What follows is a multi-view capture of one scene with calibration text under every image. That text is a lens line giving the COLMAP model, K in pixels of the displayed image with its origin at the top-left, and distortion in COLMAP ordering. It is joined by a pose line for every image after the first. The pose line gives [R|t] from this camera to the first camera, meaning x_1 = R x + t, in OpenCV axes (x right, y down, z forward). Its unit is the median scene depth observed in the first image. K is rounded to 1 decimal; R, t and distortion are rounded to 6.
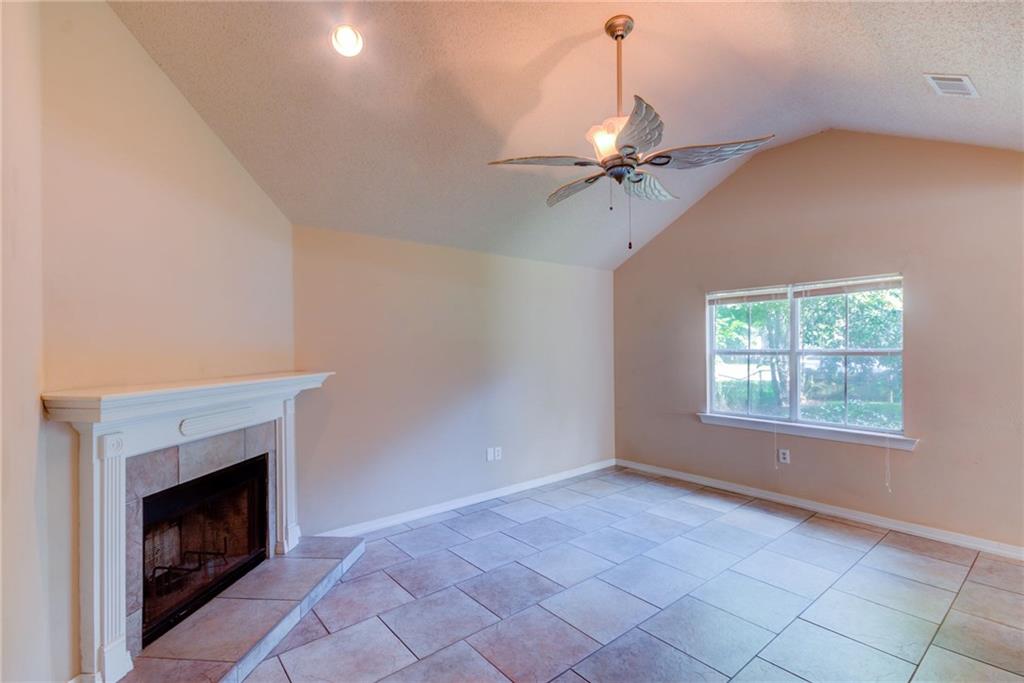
lens RADIAL K [[463.0, 0, 510.4], [0, 463.0, 349.7], [0, 0, 1]] dist [-0.001706, -0.000110]
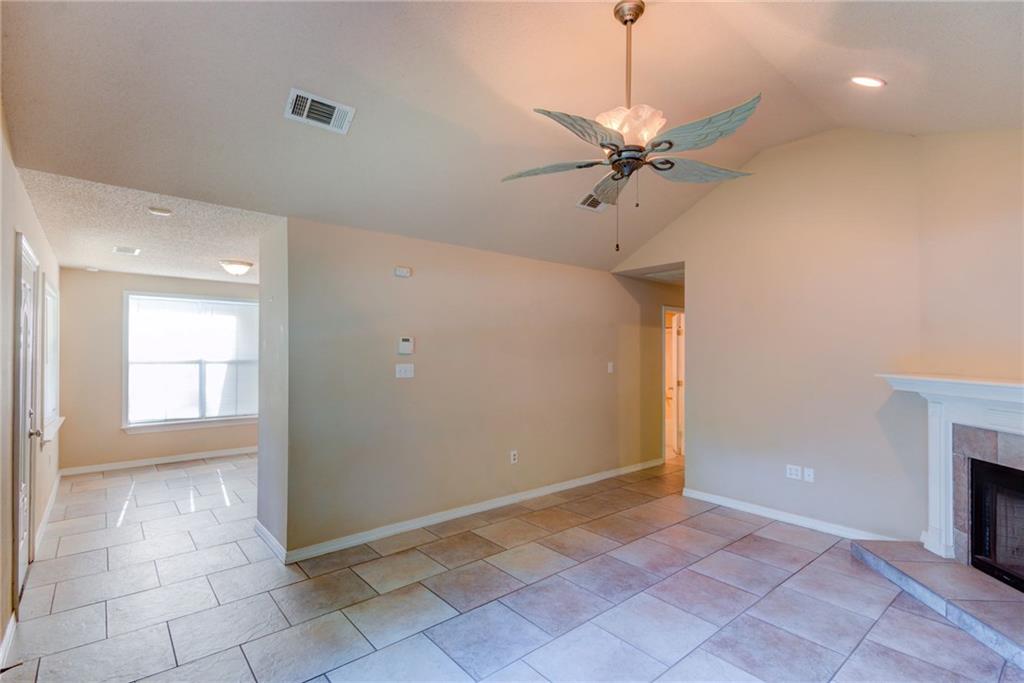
lens RADIAL K [[471.6, 0, 492.8], [0, 471.6, 347.1], [0, 0, 1]] dist [-0.000054, -0.009941]
pose [[-0.999531, 0.011226, 0.028496, 0.426068], [0.011045, 0.999918, -0.006516, -0.014882], [-0.028567, -0.006198, -0.999573, 1.728801]]
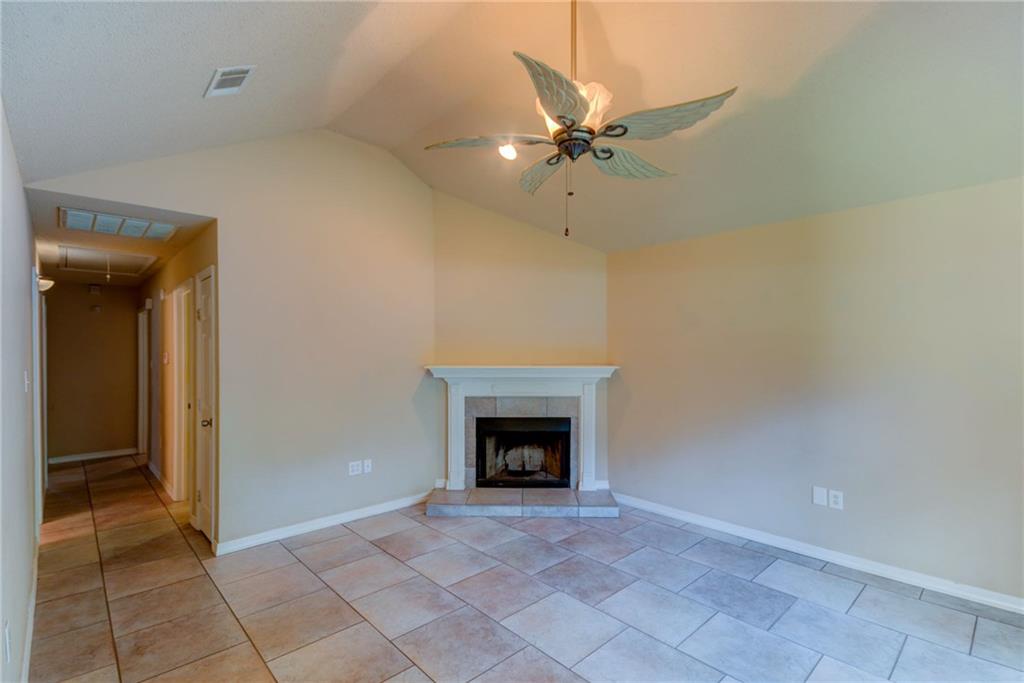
lens RADIAL K [[475.0, 0, 512.3], [0, 475.0, 349.8], [0, 0, 1]] dist [-0.001357, 0.000003]
pose [[0.061583, 0.015219, -0.997986, 0.995269], [0.000730, 0.999883, 0.015293, -0.018376], [0.998102, -0.001671, 0.061564, 0.727977]]
